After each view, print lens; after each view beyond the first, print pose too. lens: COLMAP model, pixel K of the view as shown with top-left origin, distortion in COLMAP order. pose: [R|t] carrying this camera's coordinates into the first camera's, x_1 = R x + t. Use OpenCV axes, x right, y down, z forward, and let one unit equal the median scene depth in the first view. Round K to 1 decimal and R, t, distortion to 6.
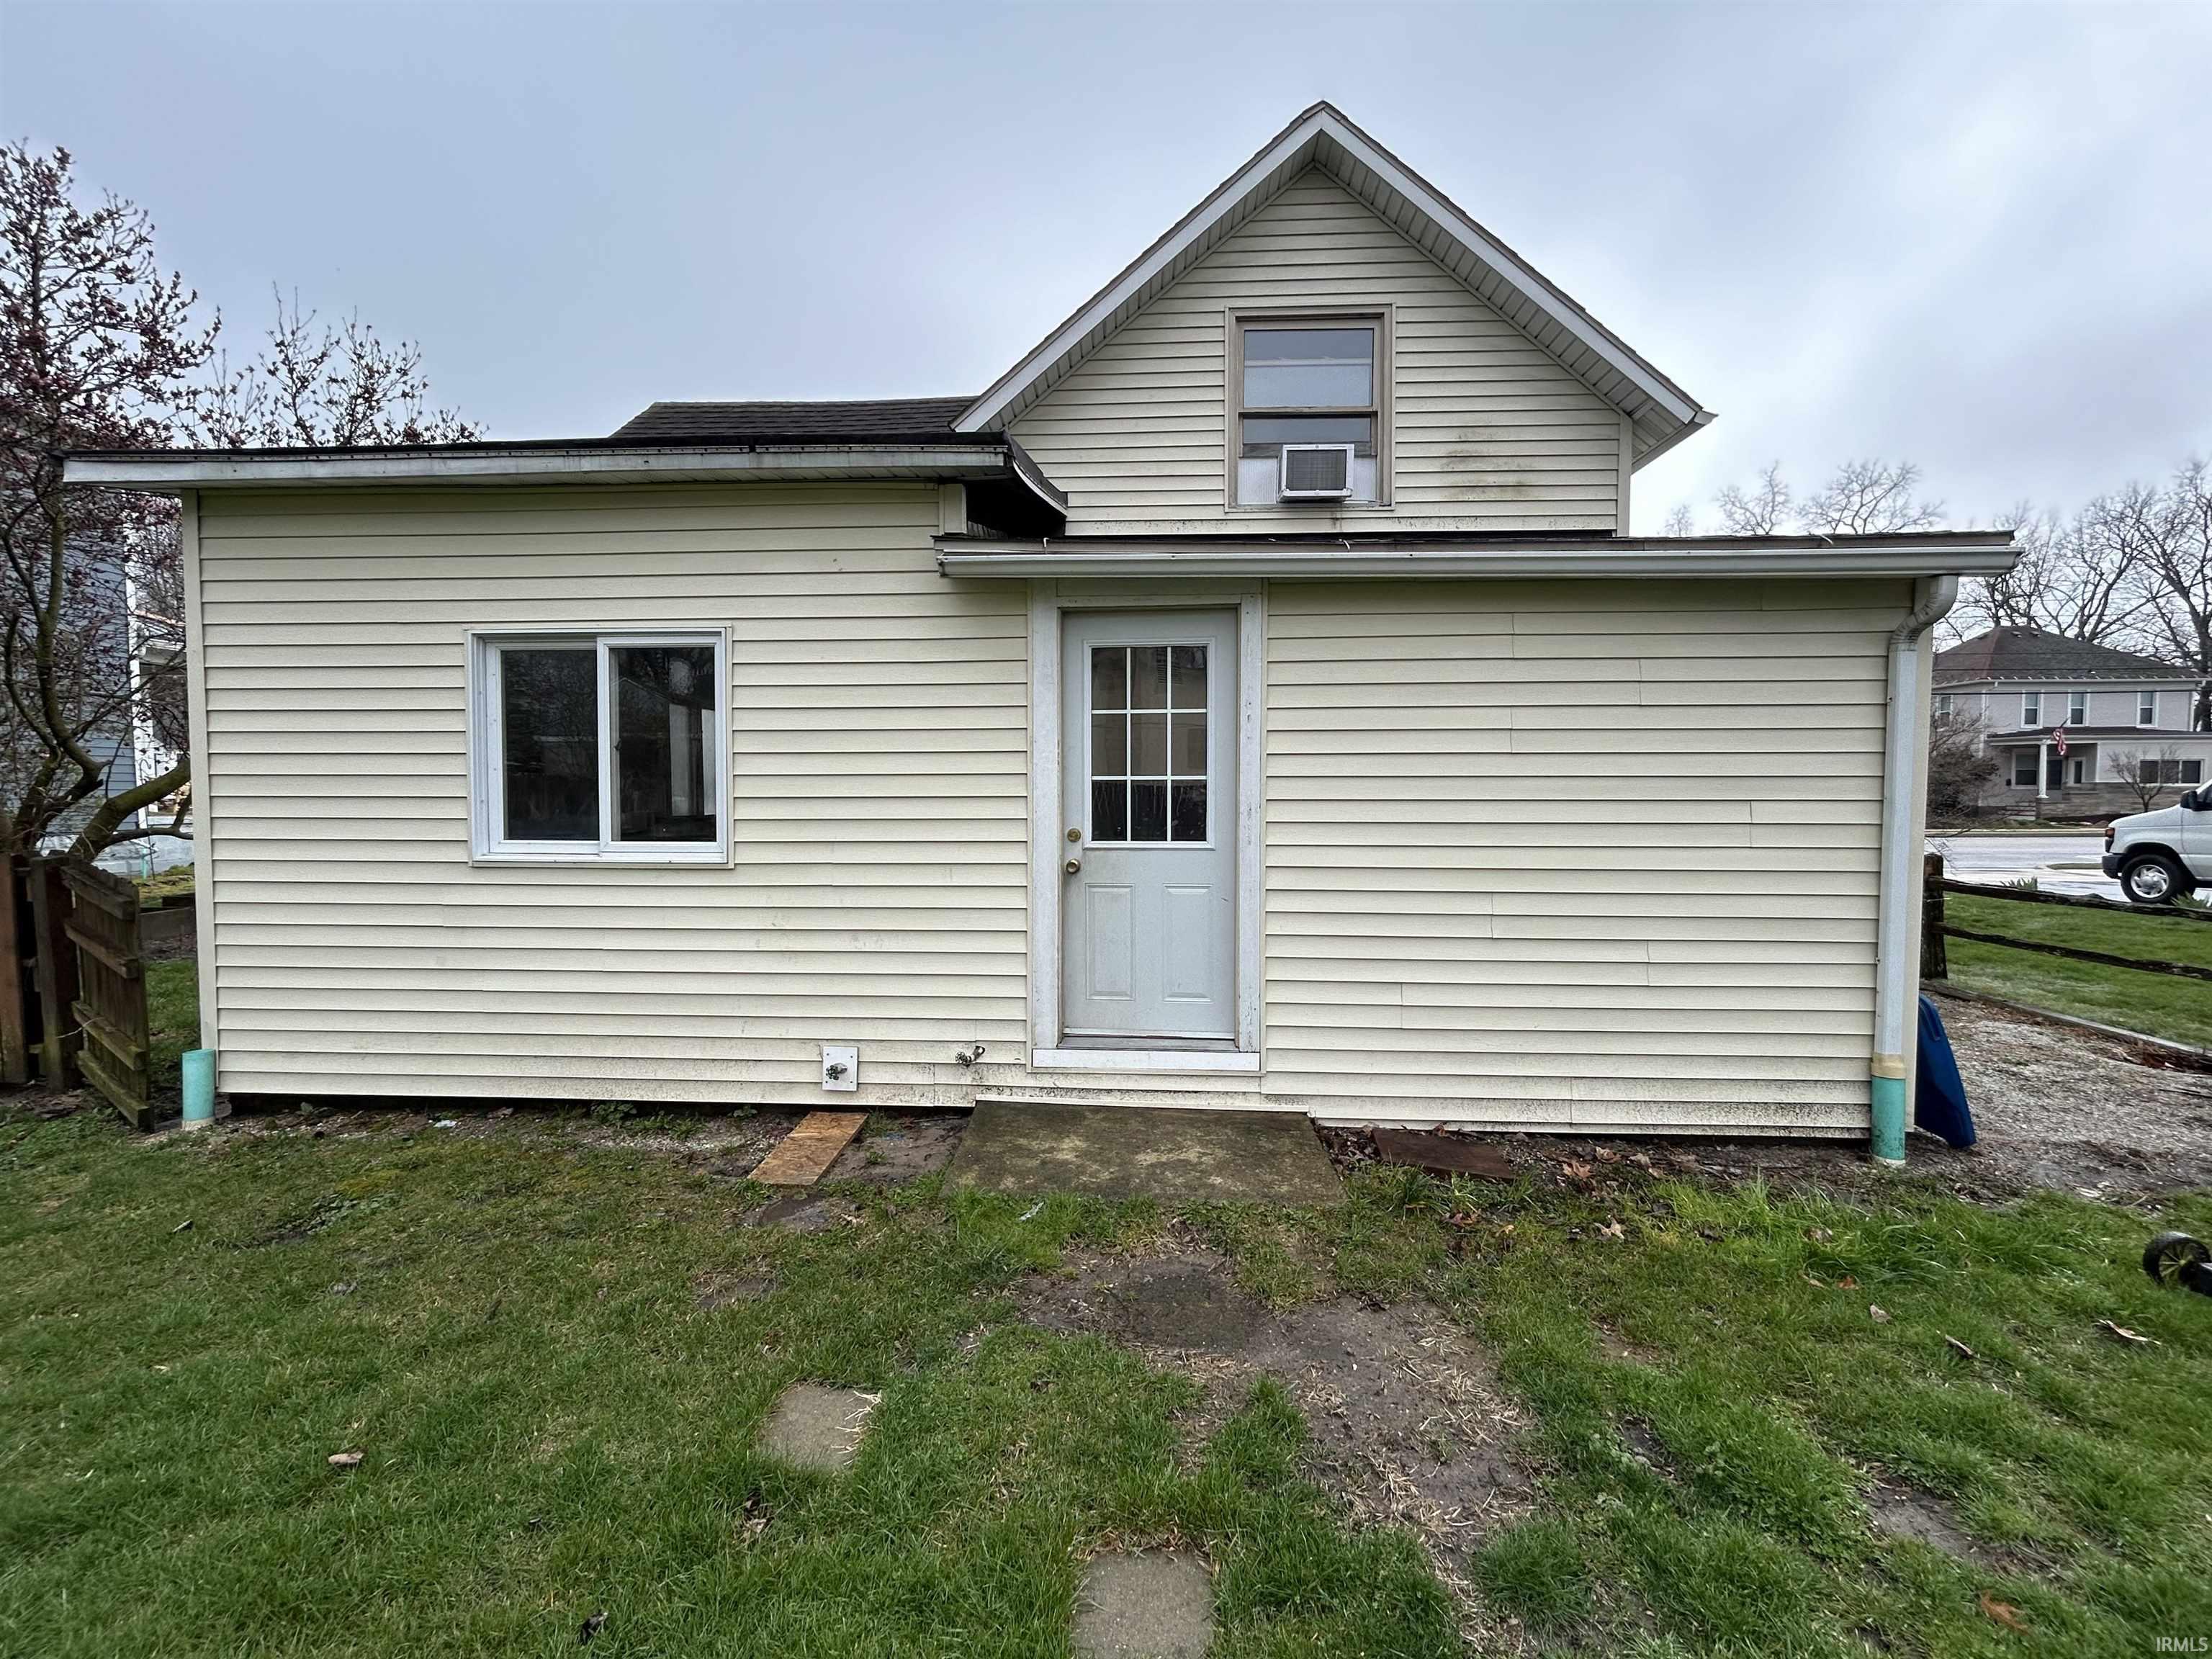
lens RADIAL K [[903.4, 0, 1107.8], [0, 903.4, 826.0], [0, 0, 1]] dist [0.011125, -0.000012]
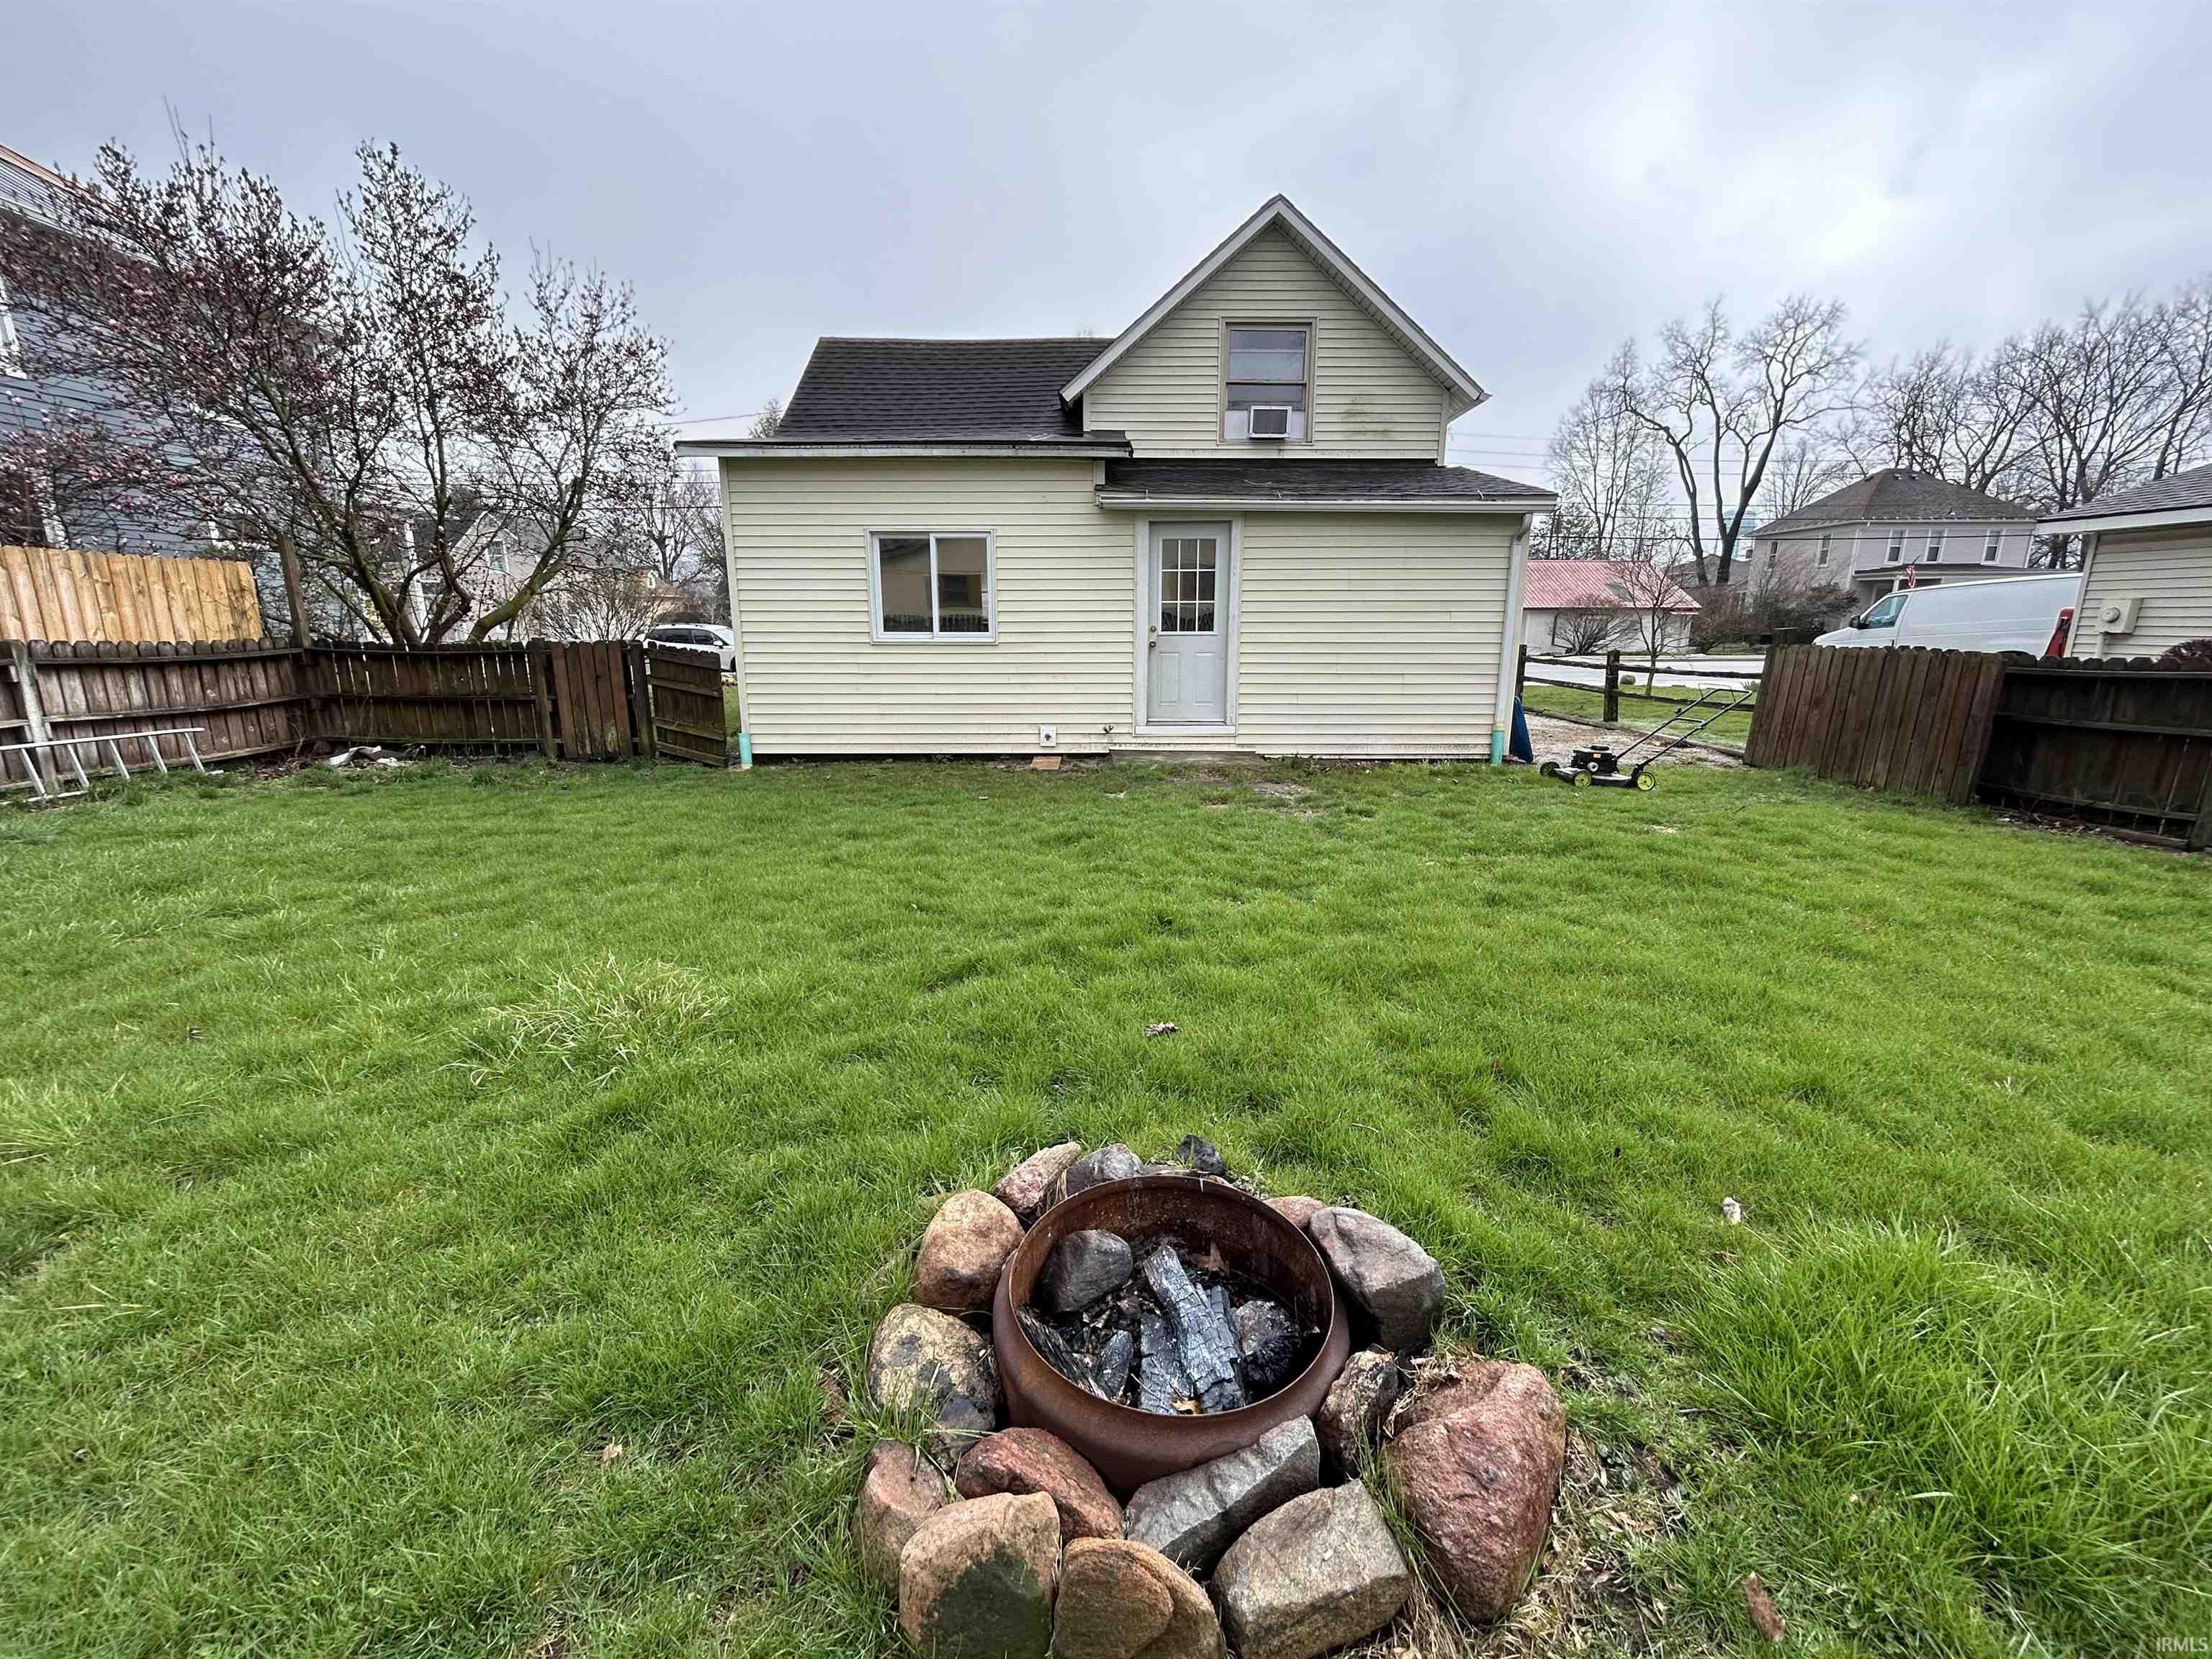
lens RADIAL K [[903.4, 0, 1104.7], [0, 903.4, 824.9], [0, 0, 1]] dist [0.011125, -0.000012]
pose [[0.998697, -0.011882, 0.049634, -0.255592], [0.002983, 0.984448, 0.175650, 0.088049], [-0.050949, -0.175273, 0.983201, -1.162314]]
